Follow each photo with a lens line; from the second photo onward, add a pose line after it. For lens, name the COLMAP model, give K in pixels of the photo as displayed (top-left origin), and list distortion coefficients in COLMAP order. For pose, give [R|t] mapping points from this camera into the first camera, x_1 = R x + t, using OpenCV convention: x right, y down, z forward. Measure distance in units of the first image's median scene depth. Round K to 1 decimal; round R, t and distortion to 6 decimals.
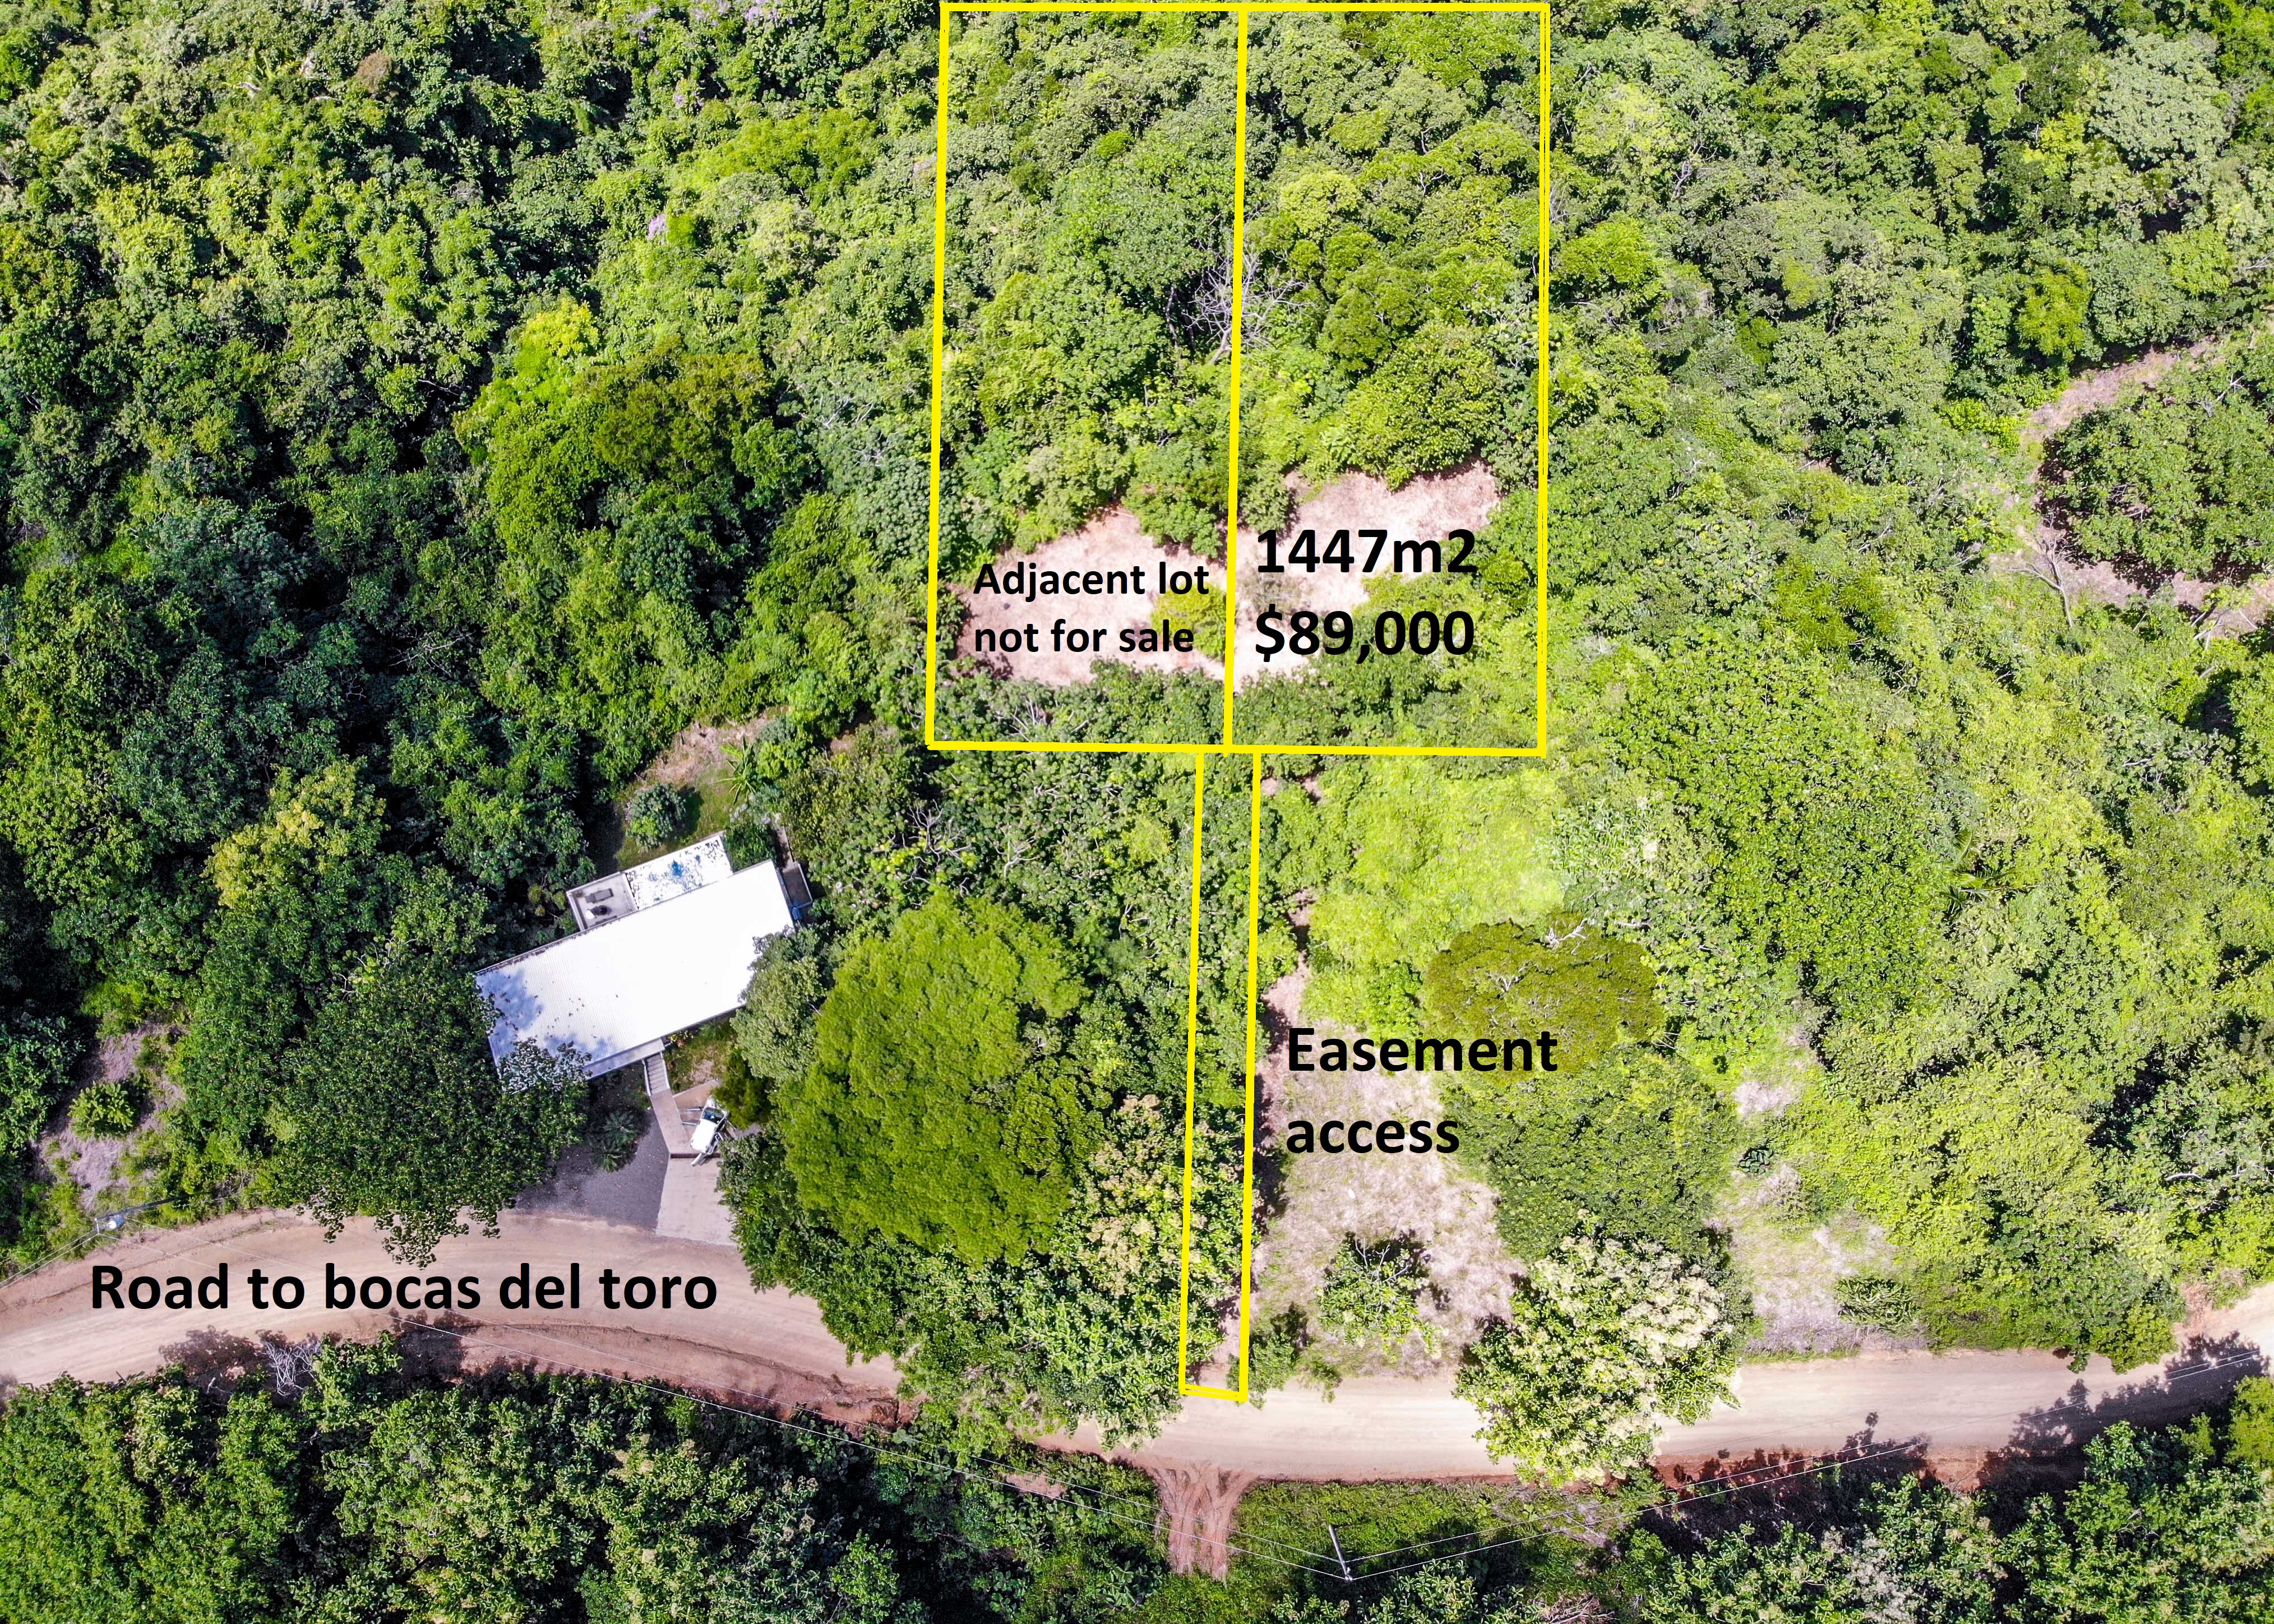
lens RADIAL K [[1700.9, 0, 1137.0], [0, 1700.9, 812.0], [0, 0, 1]] dist [0.007115, -0.116345]
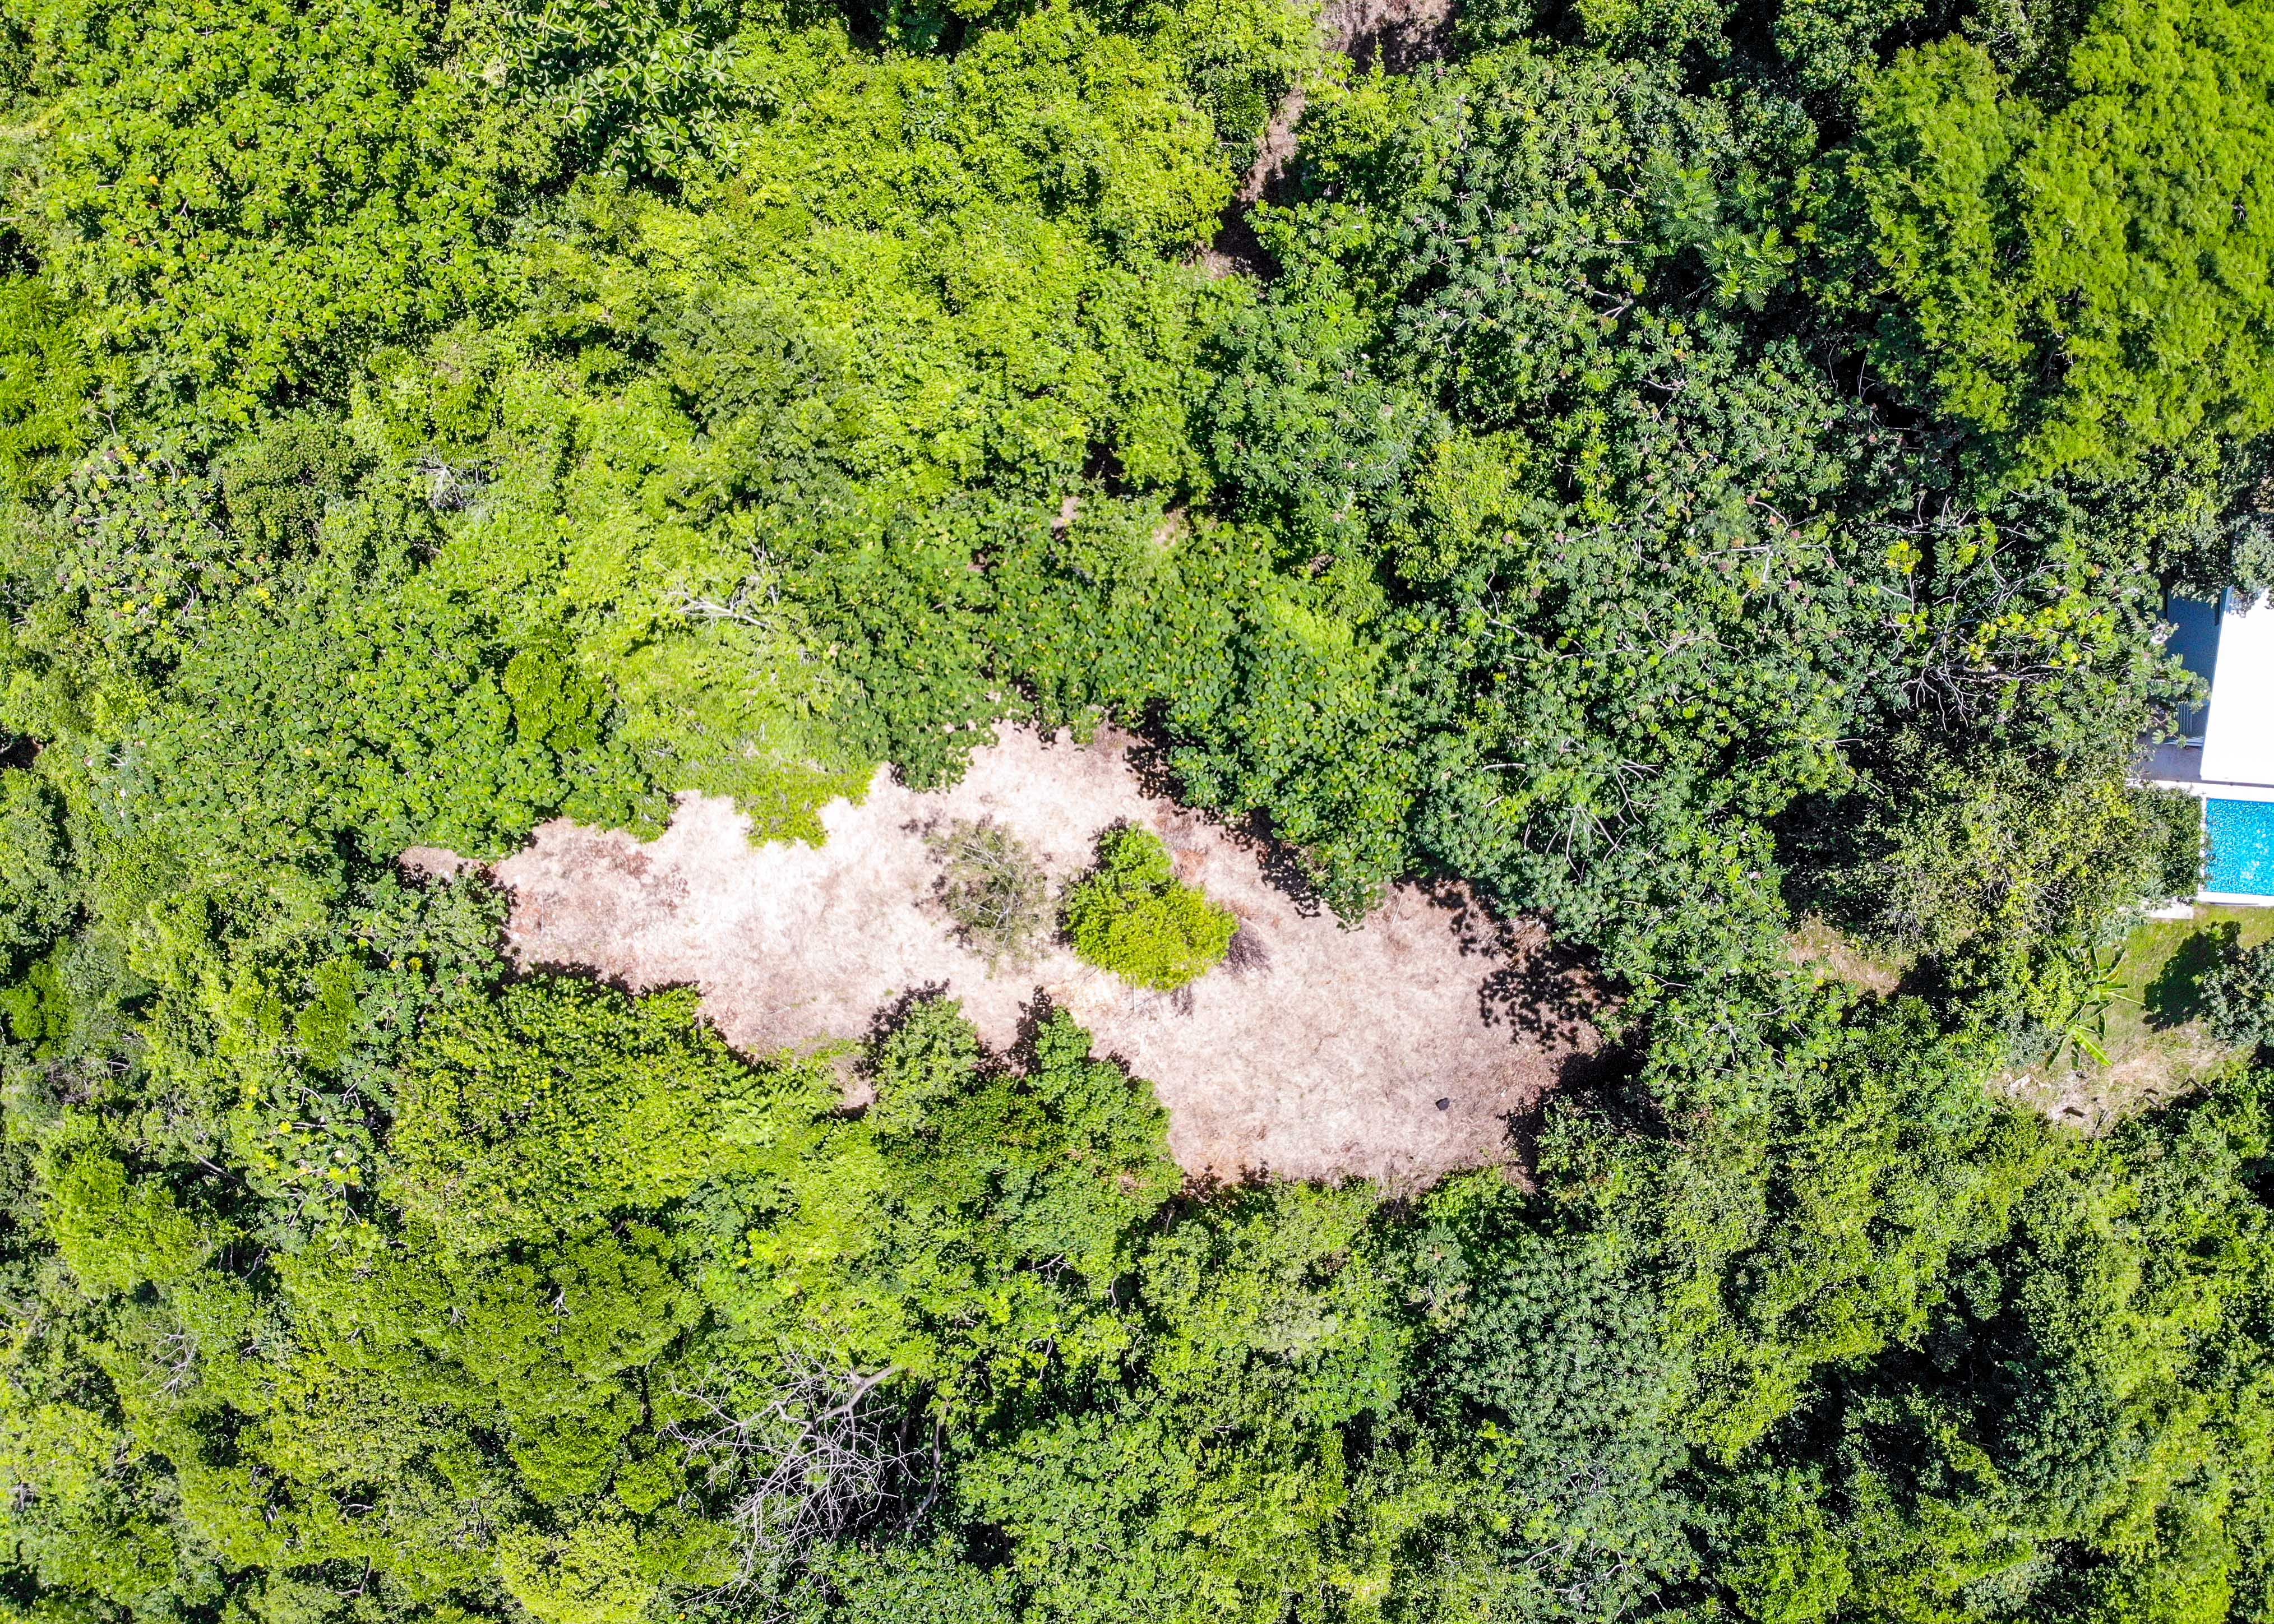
lens RADIAL K [[1700.9, 0, 1137.0], [0, 1700.9, 812.0], [0, 0, 1]] dist [0.007115, -0.116345]
pose [[-0.908415, -0.416960, 0.030448, 0.033446], [0.417909, -0.903631, 0.093828, -0.132692], [-0.011609, 0.097959, 0.995123, 0.476988]]
